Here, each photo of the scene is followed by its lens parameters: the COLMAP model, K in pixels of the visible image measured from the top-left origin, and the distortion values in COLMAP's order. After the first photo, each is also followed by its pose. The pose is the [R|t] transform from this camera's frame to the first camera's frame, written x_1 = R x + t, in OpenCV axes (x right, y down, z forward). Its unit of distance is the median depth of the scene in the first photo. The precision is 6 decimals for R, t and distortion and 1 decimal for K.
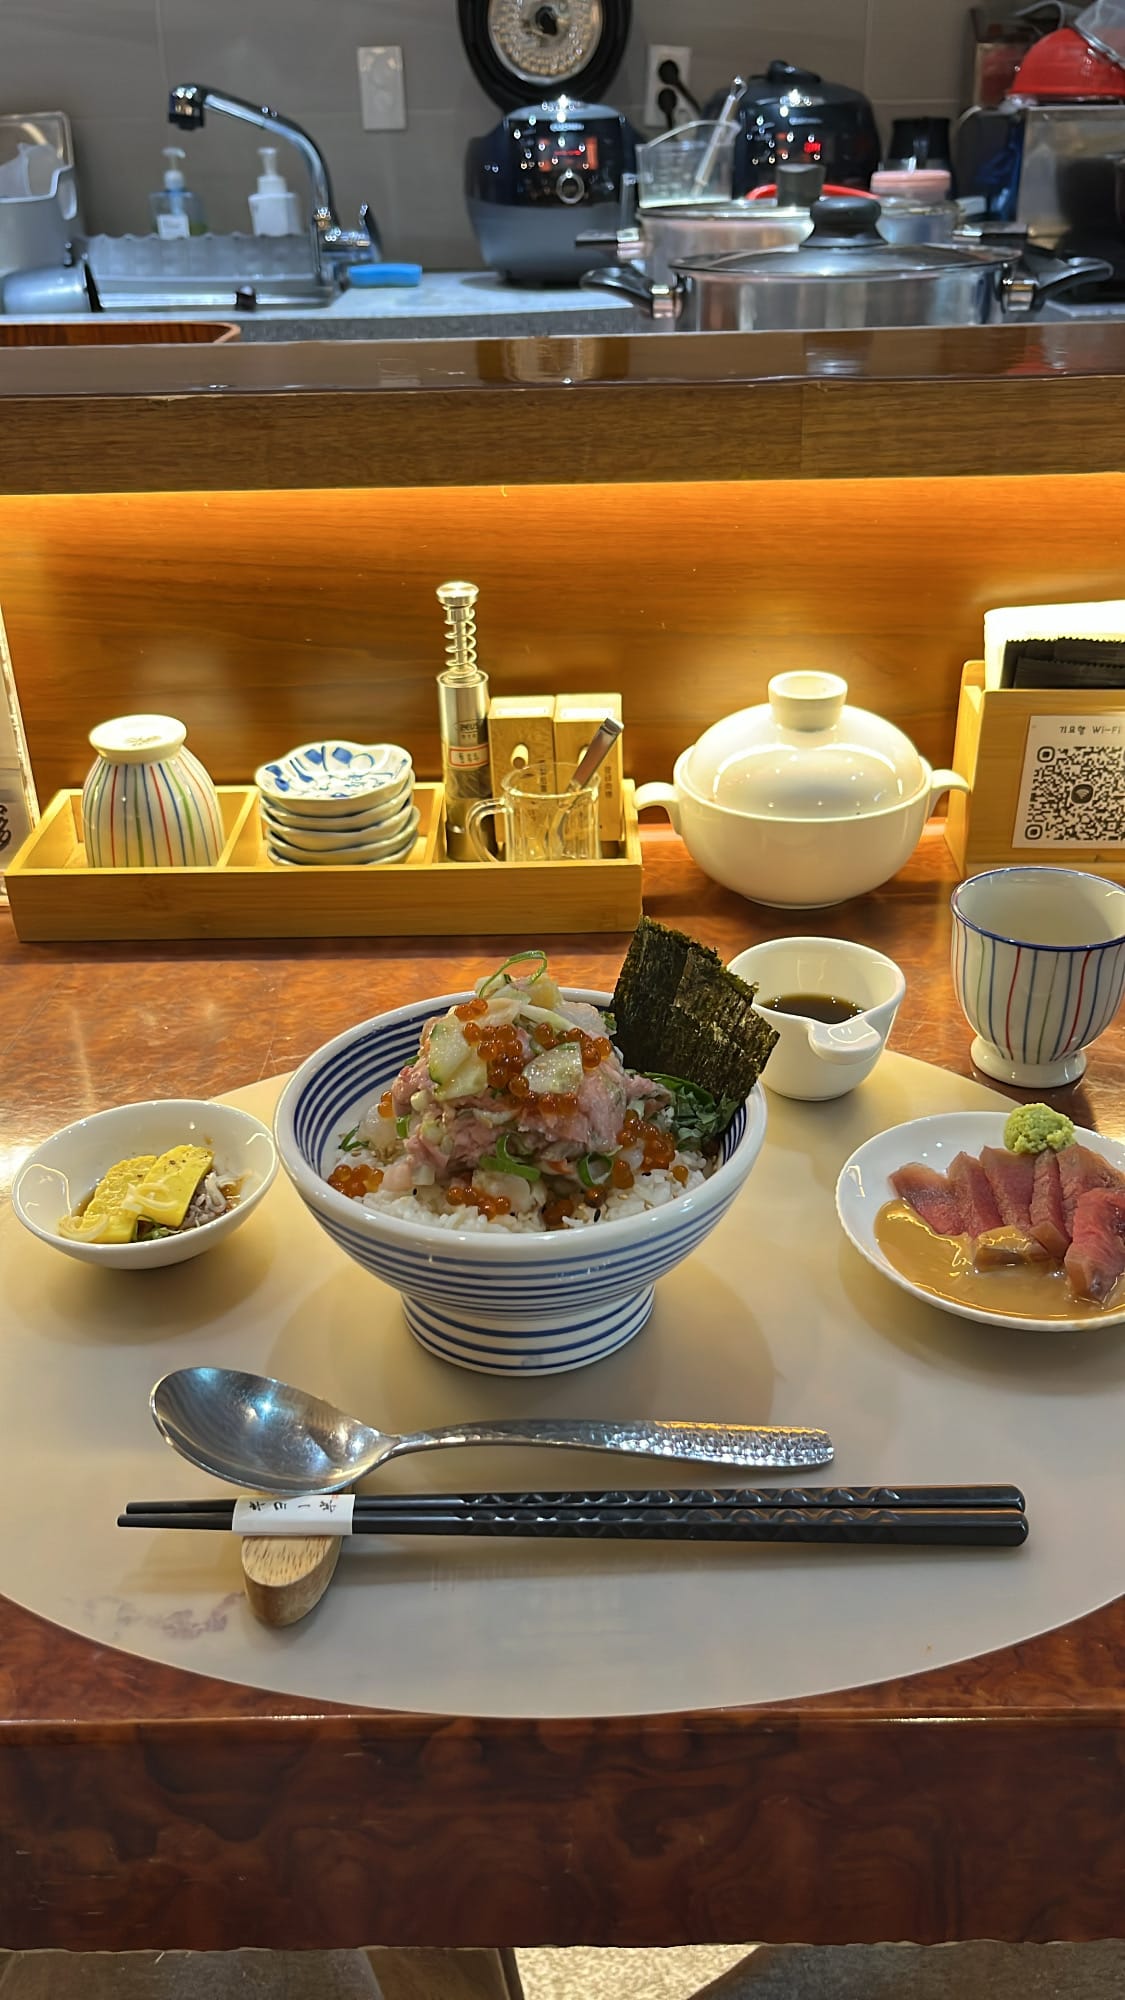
lens RADIAL K [[1637.8, 0, 556.7], [0, 1637.8, 1034.7], [0, 0, 1]] dist [0.025718, -0.056649]
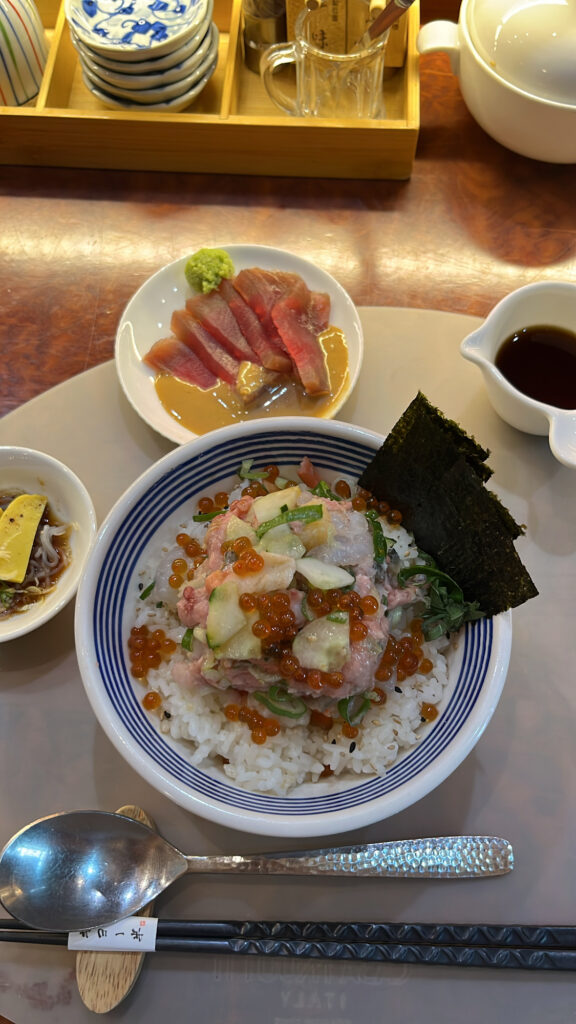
lens RADIAL K [[838.6, 0, 293.6], [0, 838.6, 505.7], [0, 0, 1]] dist [0.025718, -0.056649]
pose [[0.998562, 0.052223, -0.012132, -0.012035], [-0.033843, 0.789489, 0.612831, -0.247527], [0.041582, -0.611539, 0.790121, 0.394027]]
